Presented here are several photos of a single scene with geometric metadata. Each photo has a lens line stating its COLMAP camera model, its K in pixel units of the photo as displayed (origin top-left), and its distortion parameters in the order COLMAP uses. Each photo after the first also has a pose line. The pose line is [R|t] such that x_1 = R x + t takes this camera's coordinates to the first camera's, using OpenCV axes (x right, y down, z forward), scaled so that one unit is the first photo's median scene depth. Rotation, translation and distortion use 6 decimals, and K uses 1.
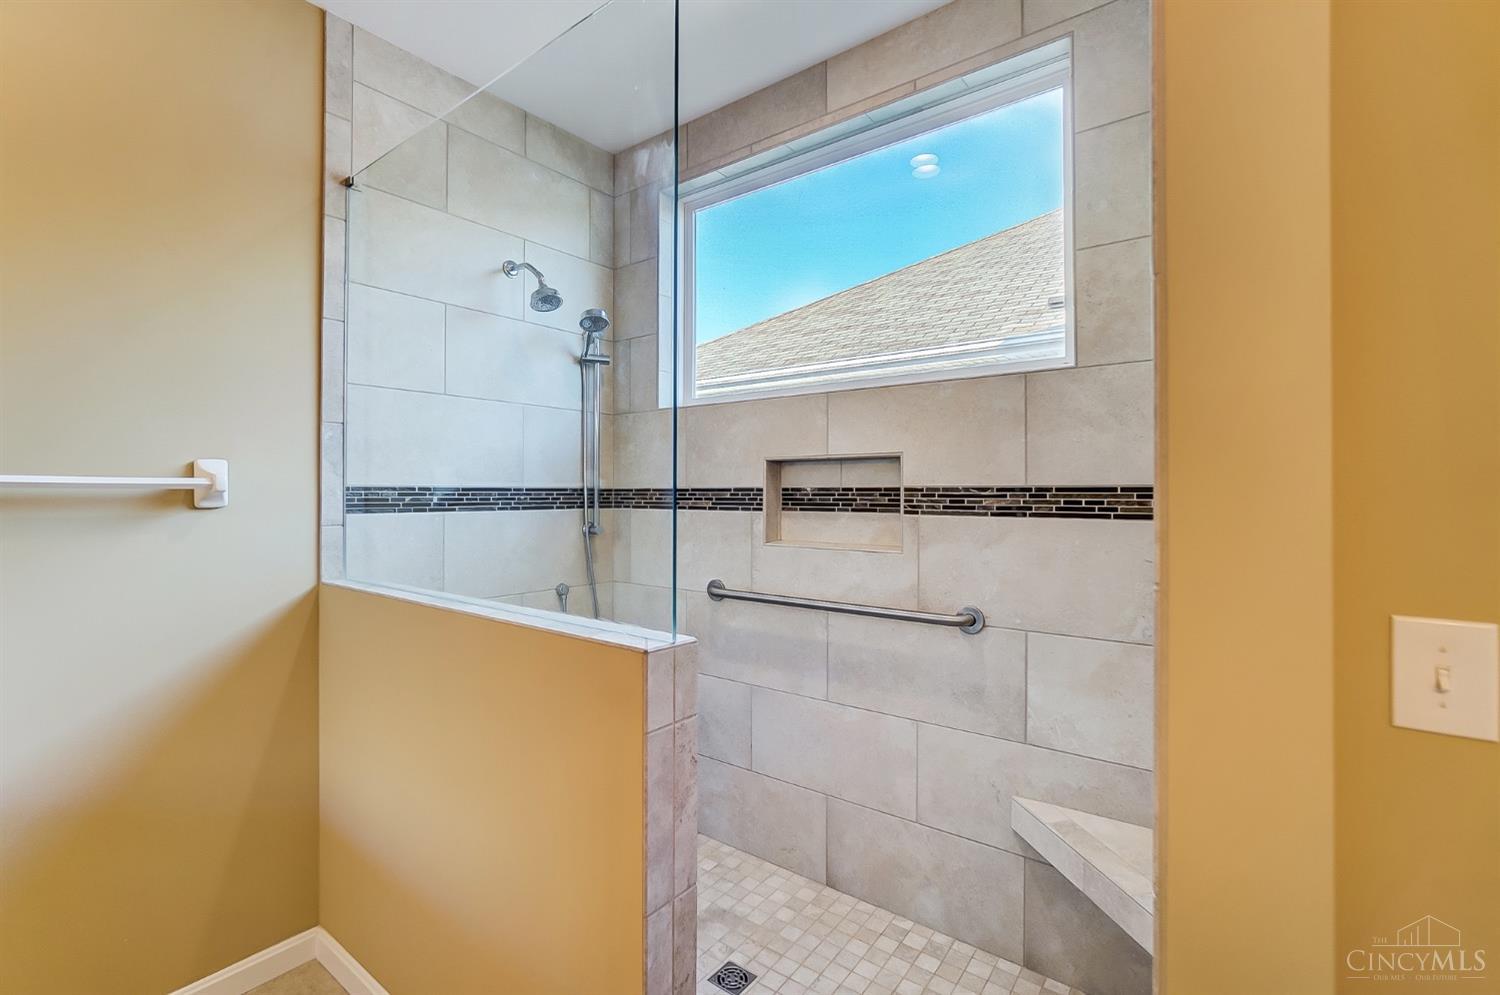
lens RADIAL K [[659.4, 0, 729.5], [0, 659.4, 488.3], [0, 0, 1]] dist [-0.002438, -0.000291]
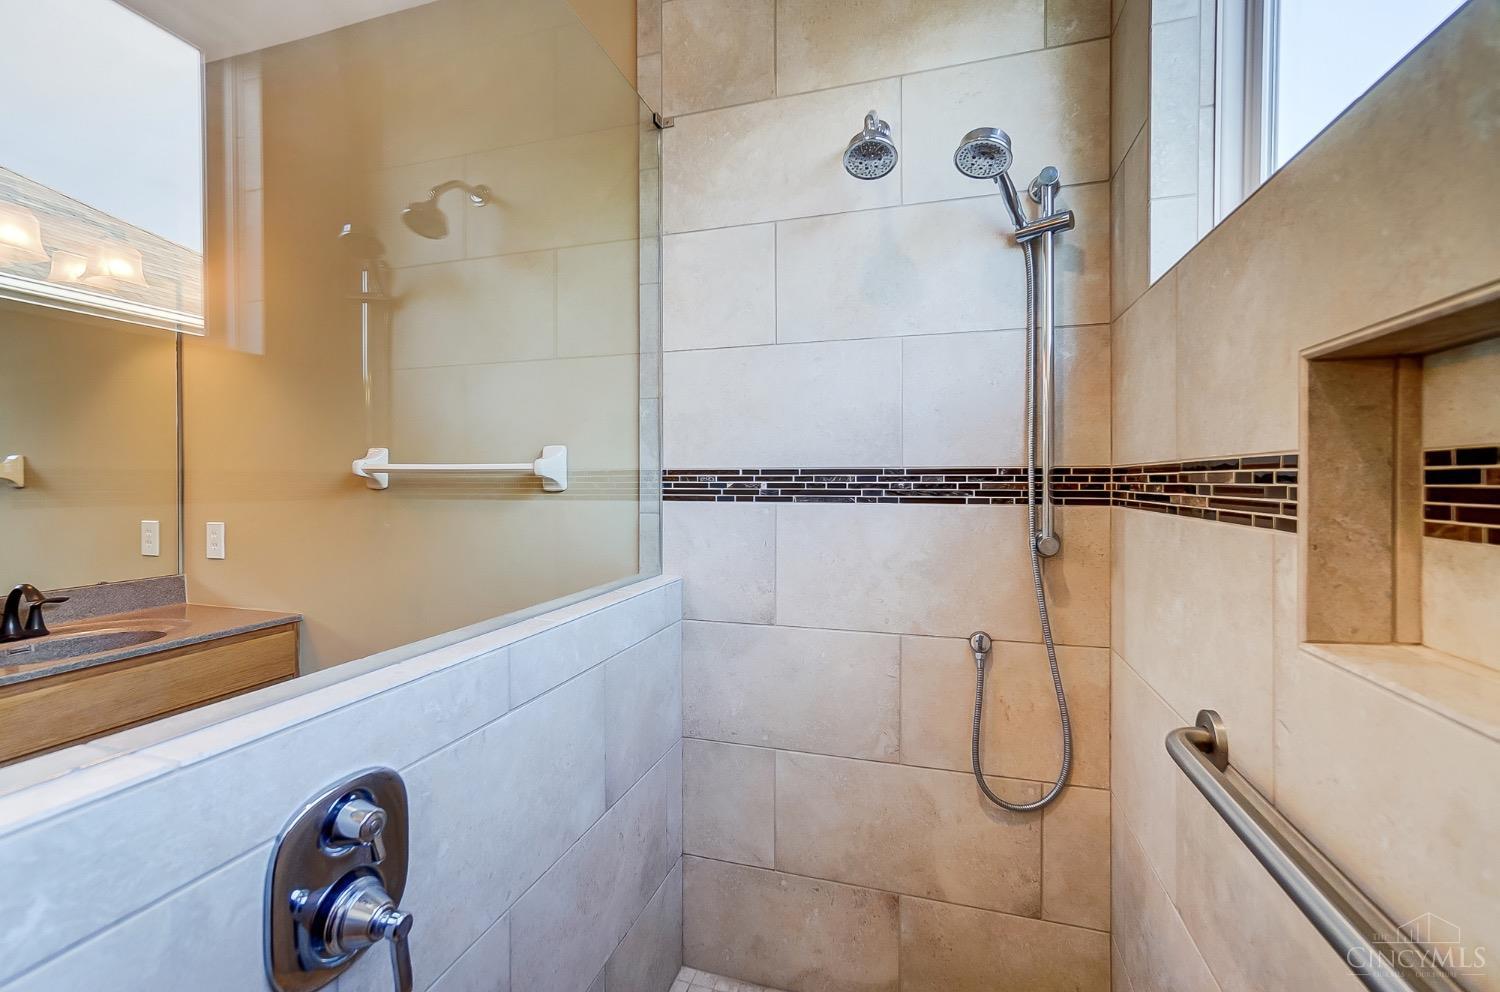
lens RADIAL K [[653.9, 0, 745.7], [0, 653.9, 483.9], [0, 0, 1]] dist [0.003545, 0.000973]
pose [[0.363166, 0.004075, -0.931716, 0.254073], [0.007307, 0.999947, 0.007222, 0.009728], [0.931696, -0.009431, 0.363117, 0.721740]]
